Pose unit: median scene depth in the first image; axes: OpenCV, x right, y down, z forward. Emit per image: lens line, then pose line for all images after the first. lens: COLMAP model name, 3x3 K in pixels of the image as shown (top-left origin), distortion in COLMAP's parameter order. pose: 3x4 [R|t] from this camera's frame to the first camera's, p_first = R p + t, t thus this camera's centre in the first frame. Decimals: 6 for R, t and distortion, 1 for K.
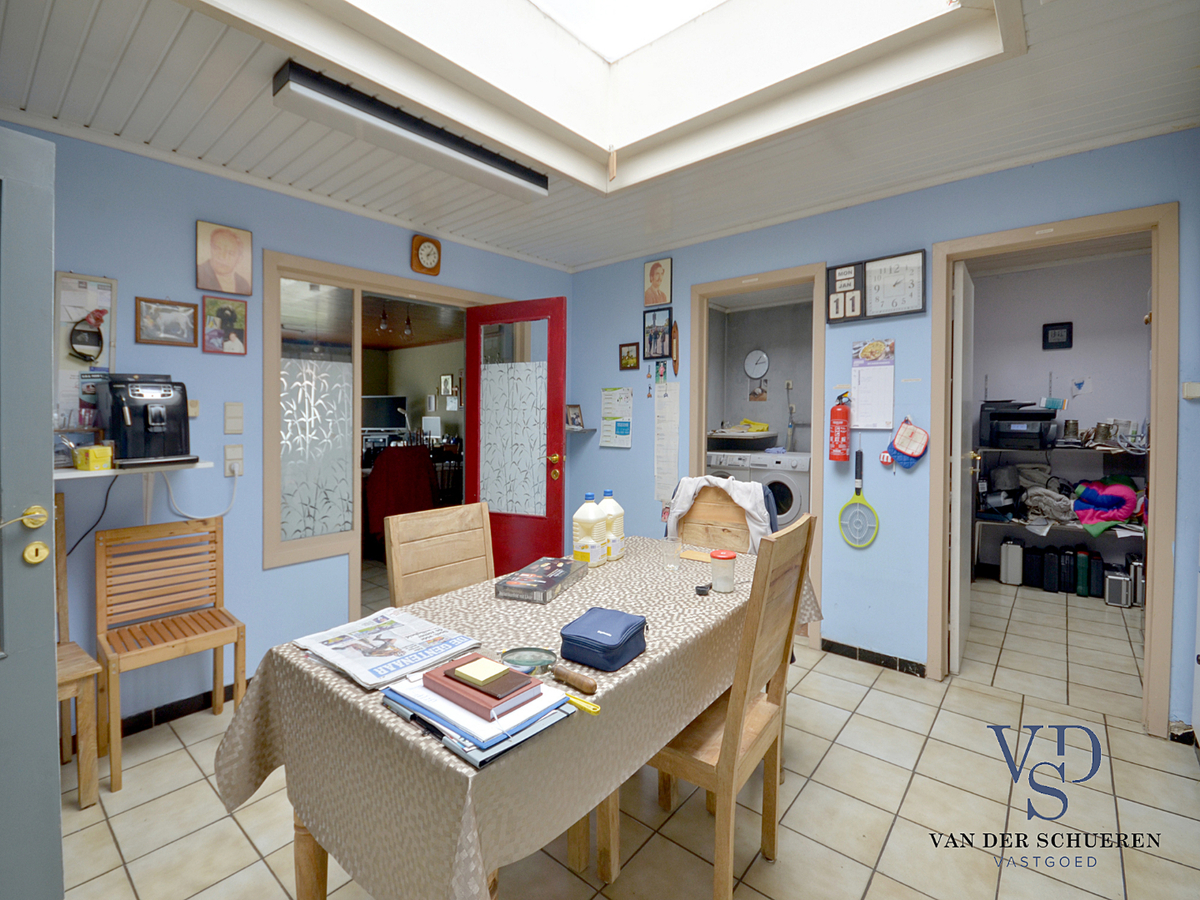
lens RADIAL K [[547.5, 0, 595.8], [0, 547.5, 429.7], [0, 0, 1]] dist [-0.005874, -0.003616]
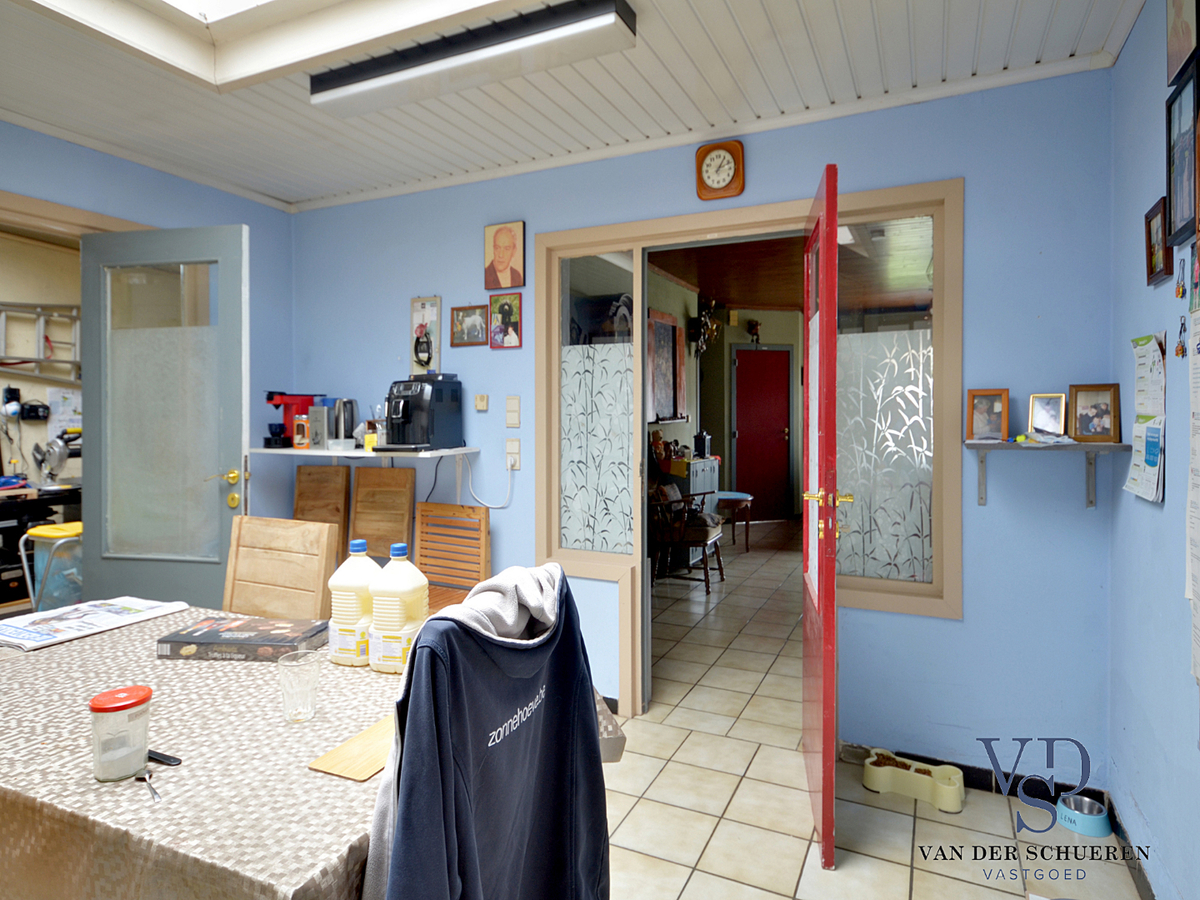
lens RADIAL K [[704.1, 0, 602.7], [0, 704.1, 406.1], [0, 0, 1]] dist [0.005135, 0.000797]
pose [[0.255581, -0.003288, -0.966782, 0.638282], [-0.022527, 0.999702, -0.009356, -0.023661], [0.966525, 0.024170, 0.255430, 0.848795]]
